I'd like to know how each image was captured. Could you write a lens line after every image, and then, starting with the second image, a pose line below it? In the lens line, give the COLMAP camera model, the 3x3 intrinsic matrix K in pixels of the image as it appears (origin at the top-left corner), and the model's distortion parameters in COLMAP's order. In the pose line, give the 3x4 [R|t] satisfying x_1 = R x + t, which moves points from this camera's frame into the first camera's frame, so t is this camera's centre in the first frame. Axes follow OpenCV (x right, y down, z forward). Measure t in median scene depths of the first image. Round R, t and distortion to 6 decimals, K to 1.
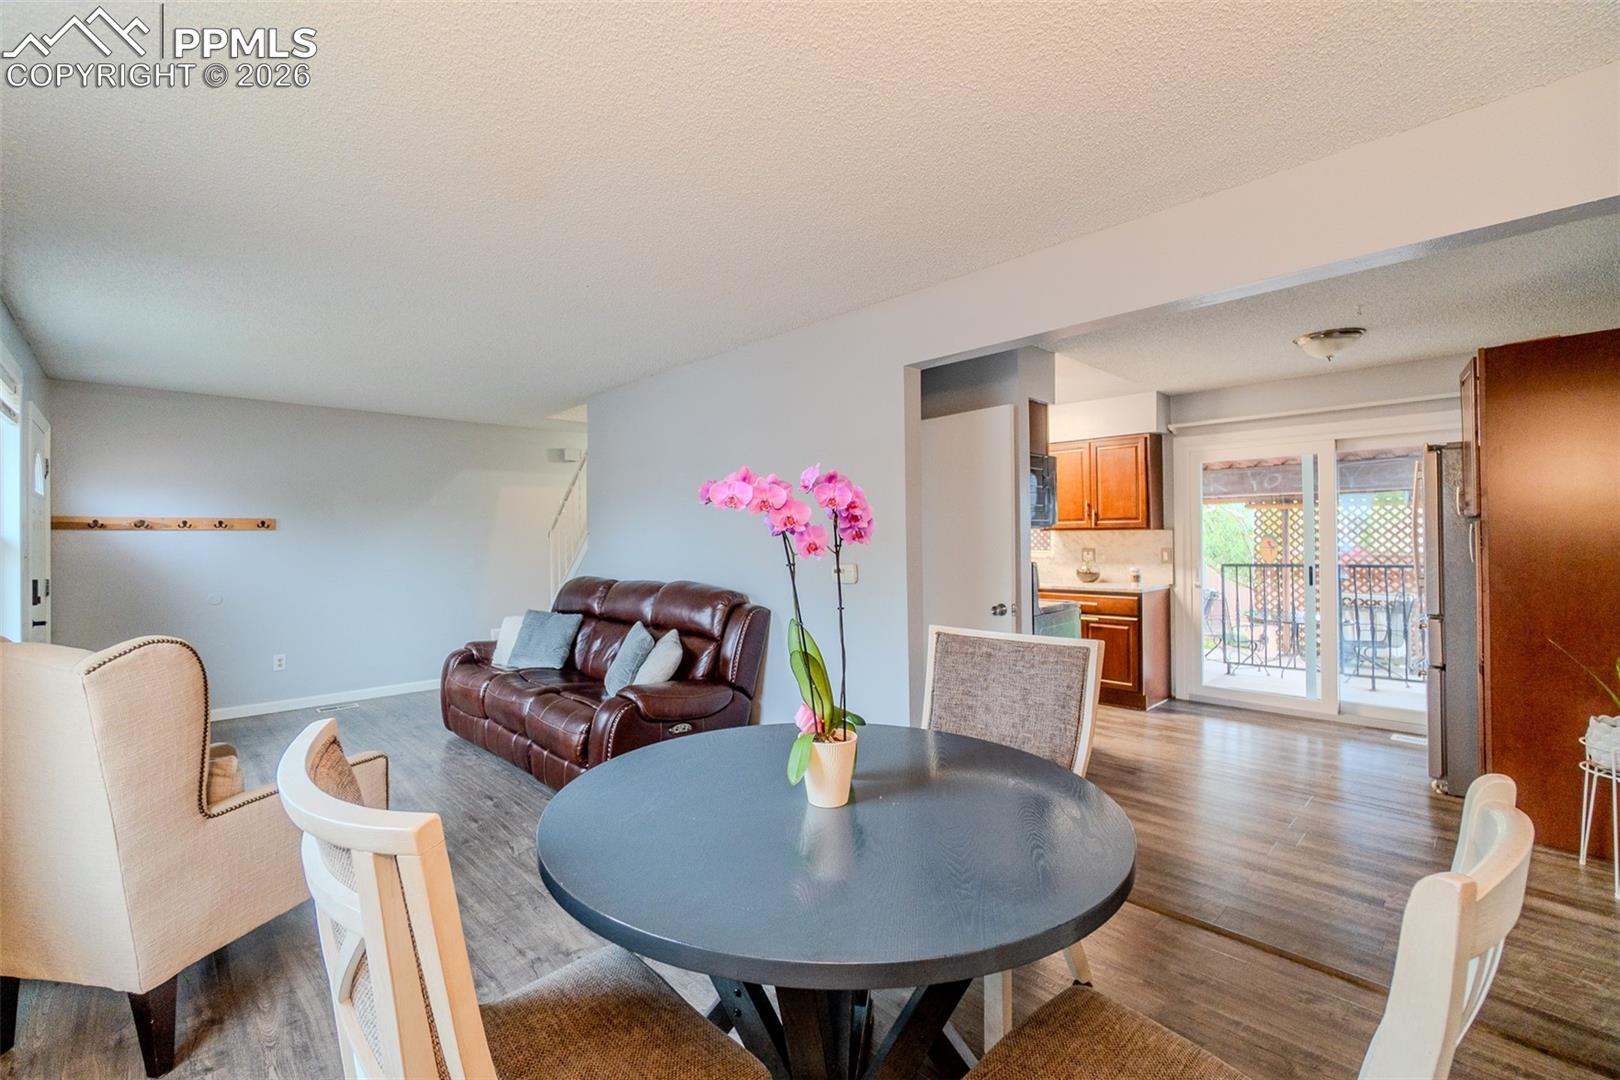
lens RADIAL K [[692.4, 0, 794.0], [0, 692.4, 534.6], [0, 0, 1]] dist [-0.005171, 0.001636]
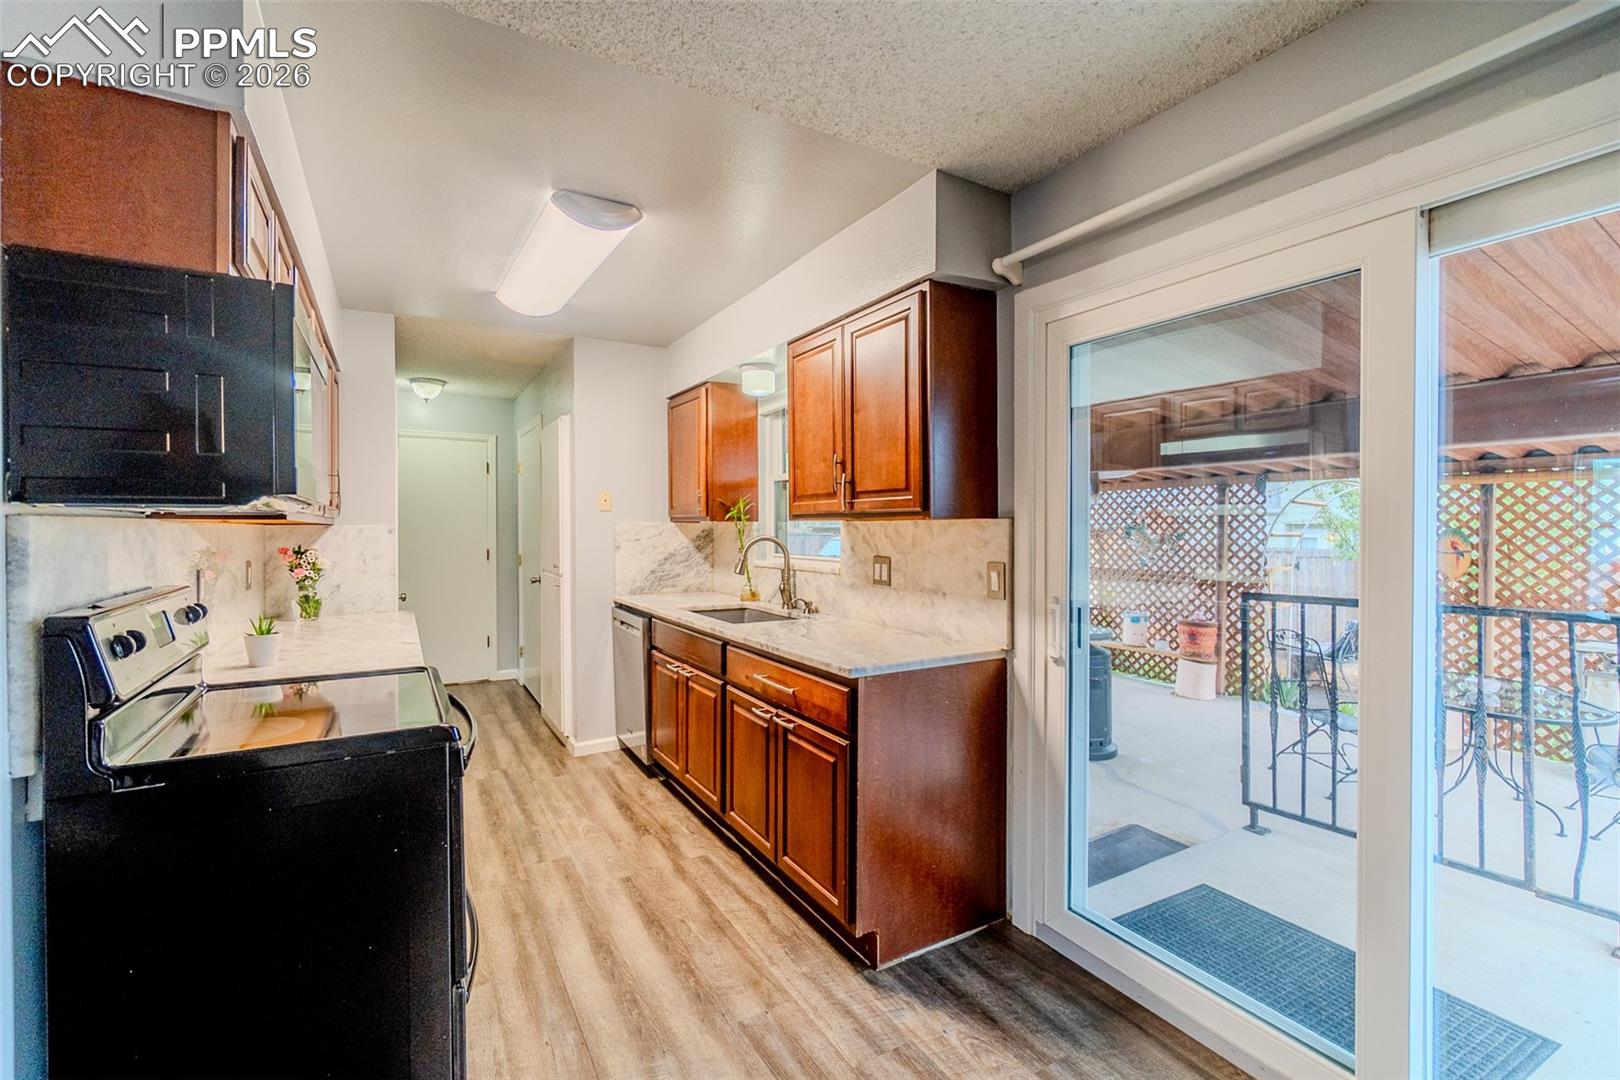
lens RADIAL K [[692.4, 0, 794.0], [0, 692.4, 534.6], [0, 0, 1]] dist [-0.005171, 0.001636]
pose [[0.971571, 0.011652, -0.236463, 0.498340], [-0.007709, 0.999816, 0.017593, -0.003507], [0.236624, -0.015270, 0.971481, 0.543406]]
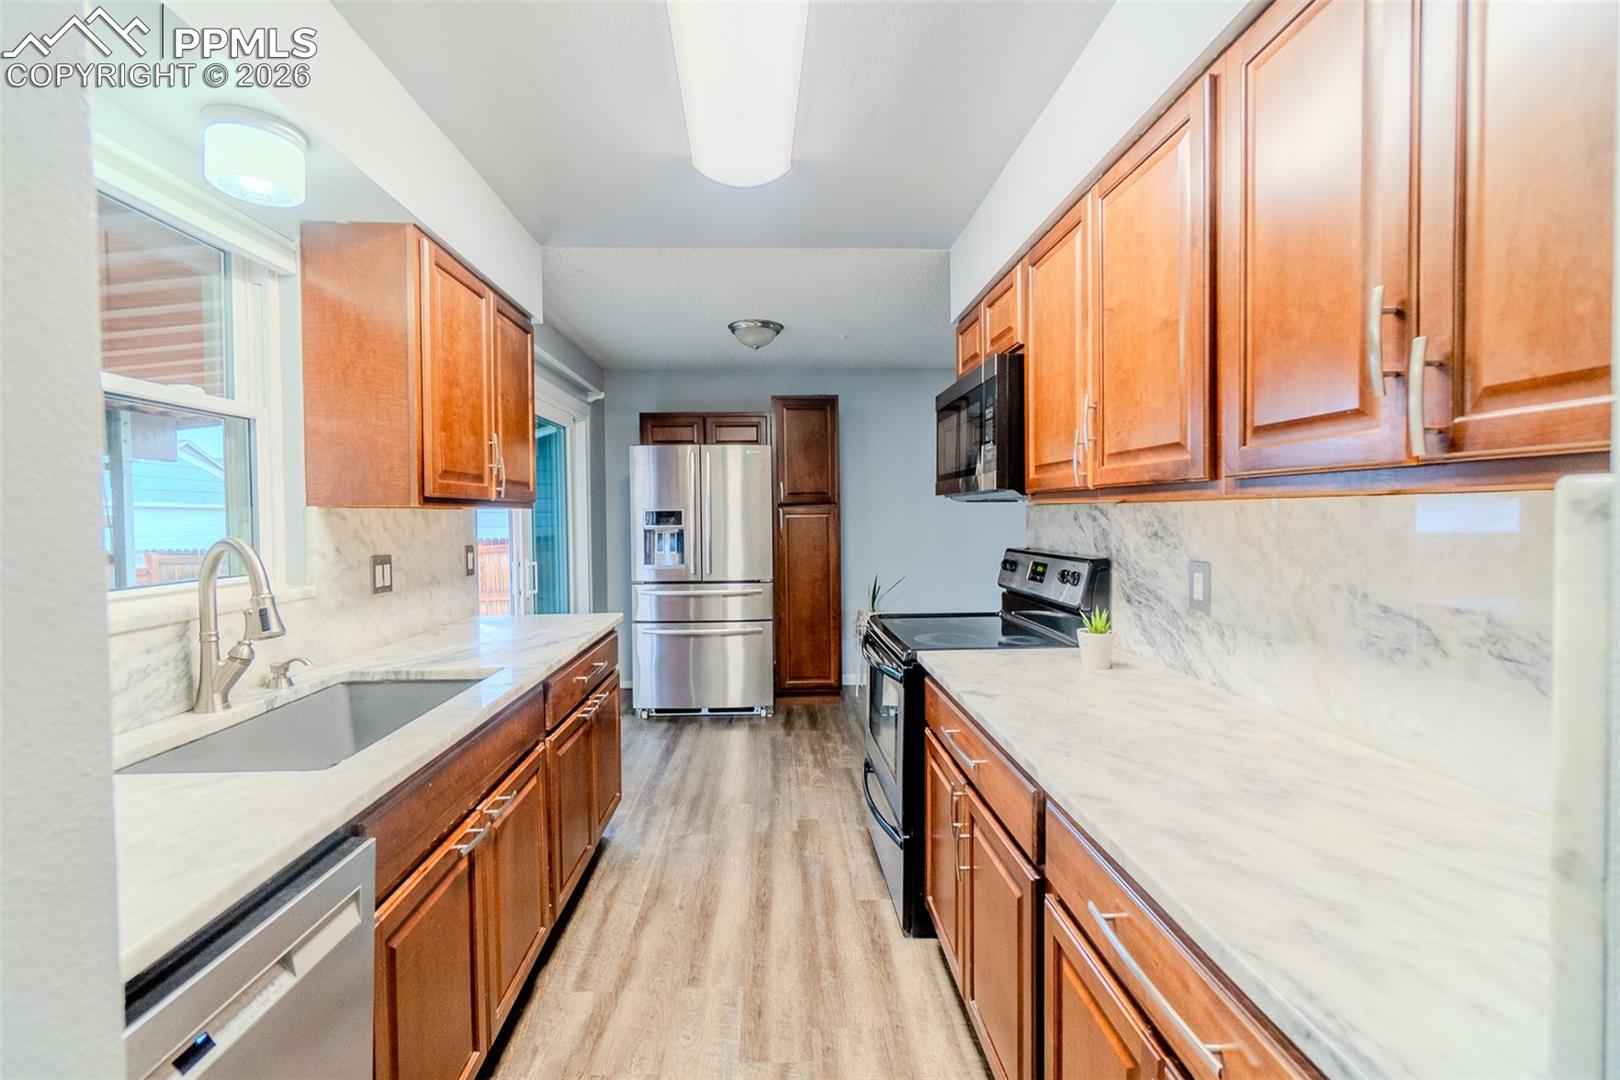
lens RADIAL K [[692.4, 0, 794.0], [0, 692.4, 534.6], [0, 0, 1]] dist [-0.005171, 0.001636]
pose [[-0.746081, -0.001748, 0.665852, 0.022279], [0.014416, 0.999720, 0.018777, 0.005256], [-0.665699, 0.023608, -0.745847, 1.171841]]
